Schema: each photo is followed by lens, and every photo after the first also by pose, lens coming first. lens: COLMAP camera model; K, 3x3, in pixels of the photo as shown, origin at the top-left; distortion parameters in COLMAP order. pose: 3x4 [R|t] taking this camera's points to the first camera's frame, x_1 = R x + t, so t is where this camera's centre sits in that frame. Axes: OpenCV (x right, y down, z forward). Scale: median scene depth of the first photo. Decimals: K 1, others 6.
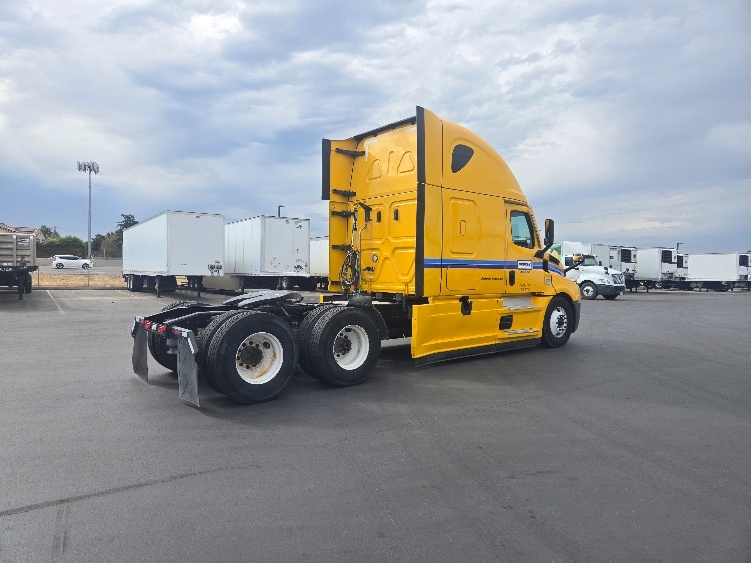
lens RADIAL K [[500.0, 0, 375.5], [0, 500.0, 281.5], [0, 0, 1]] dist [-0.000964, -0.001654]
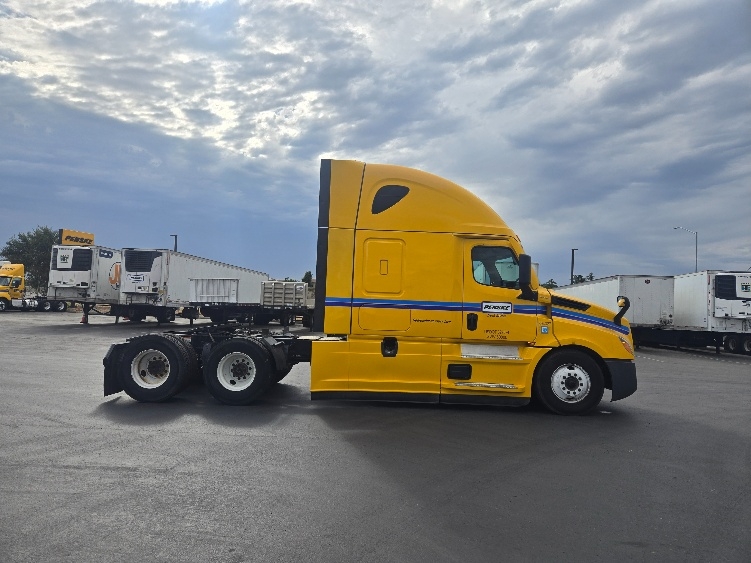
lens RADIAL K [[500.0, 0, 375.5], [0, 500.0, 281.5], [0, 0, 1]] dist [-0.000964, -0.001654]
pose [[0.758245, -0.014536, -0.651808, 0.722456], [-0.049087, 0.995641, -0.079306, 0.000366], [0.650119, 0.092129, 0.754226, 0.218638]]
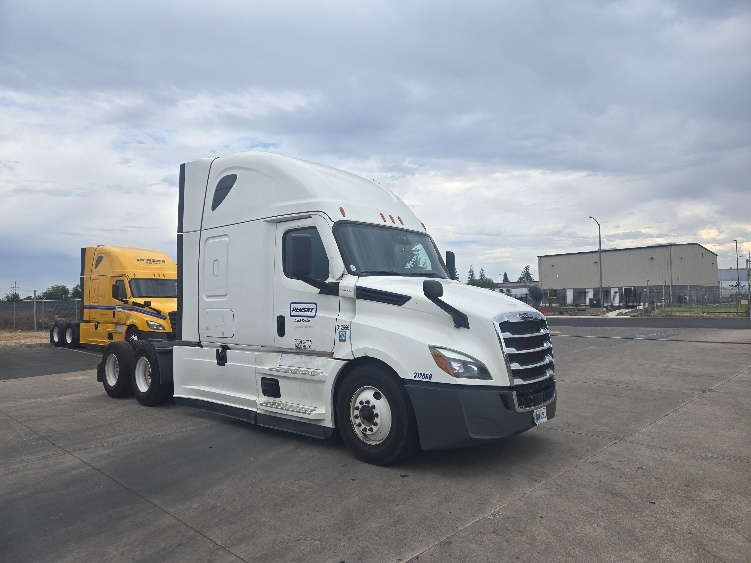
lens RADIAL K [[525.1, 0, 376.9], [0, 525.1, 291.6], [0, 0, 1]] dist [0.043568, -0.000559]
pose [[0.145121, -0.038219, -0.988676, 1.034794], [-0.021243, 0.998903, -0.041732, -0.027347], [0.989186, 0.027059, 0.144150, 1.030280]]
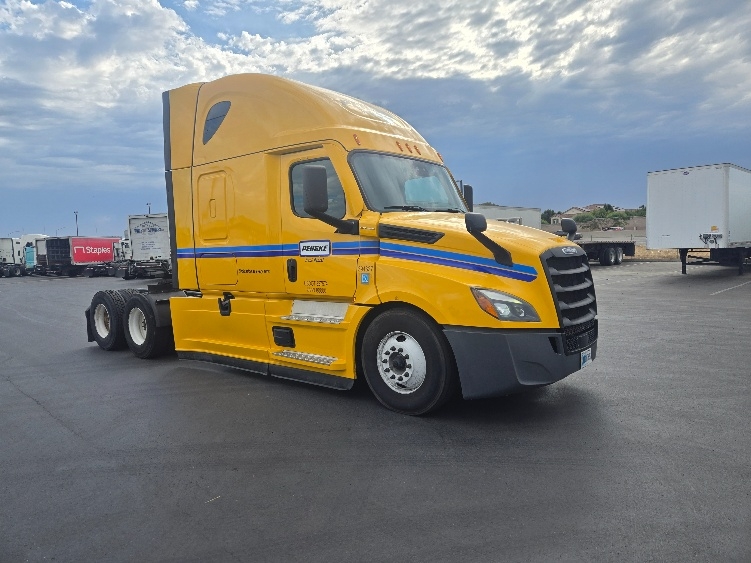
lens RADIAL K [[512.5, 0, 375.5], [0, 512.5, 281.5], [0, 0, 1]] dist [0.041863, -0.000163]
pose [[0.184724, 0.050733, -0.981480, 0.946557], [0.012051, 0.998475, 0.053880, -0.026994], [0.982717, -0.021781, 0.183830, 0.988407]]
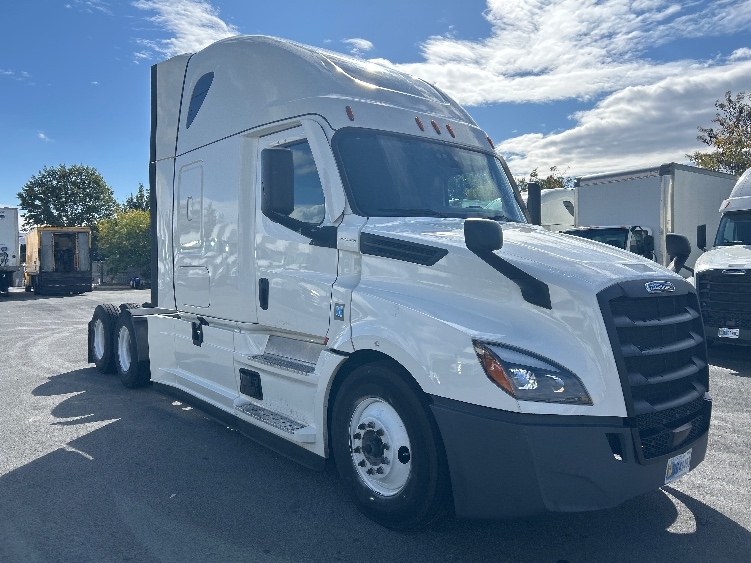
lens RADIAL K [[581.3, 0, 375.5], [0, 581.3, 281.5], [0, 0, 1]] dist [0.008741, -0.000646]
pose [[-0.005732, 0.022790, -0.999724, 0.822549], [-0.032819, 0.999197, 0.022966, -0.034233], [0.999445, 0.032942, -0.004979, 1.112770]]
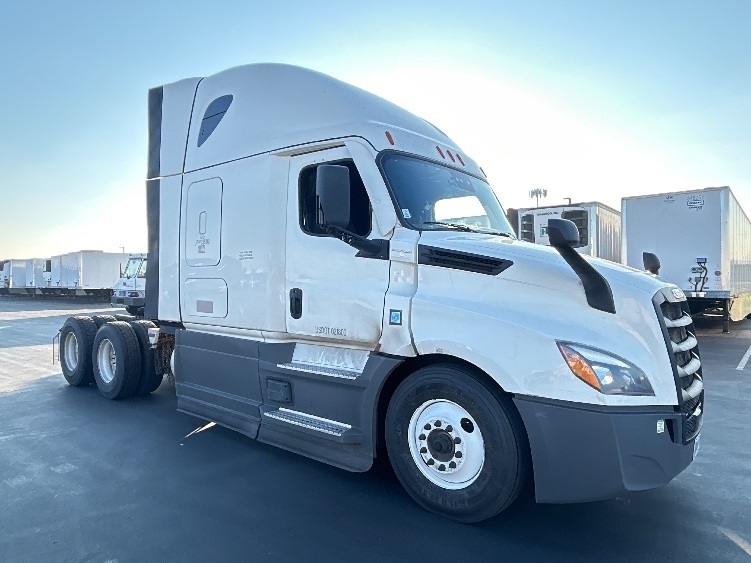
lens RADIAL K [[500.0, 0, 375.5], [0, 500.0, 281.5], [0, 0, 1]] dist [-0.000964, -0.001654]
pose [[0.181993, -0.009327, -0.983256, 0.778403], [-0.033042, 0.999332, -0.015595, -0.023543], [0.982744, 0.035327, 0.181564, 0.991499]]
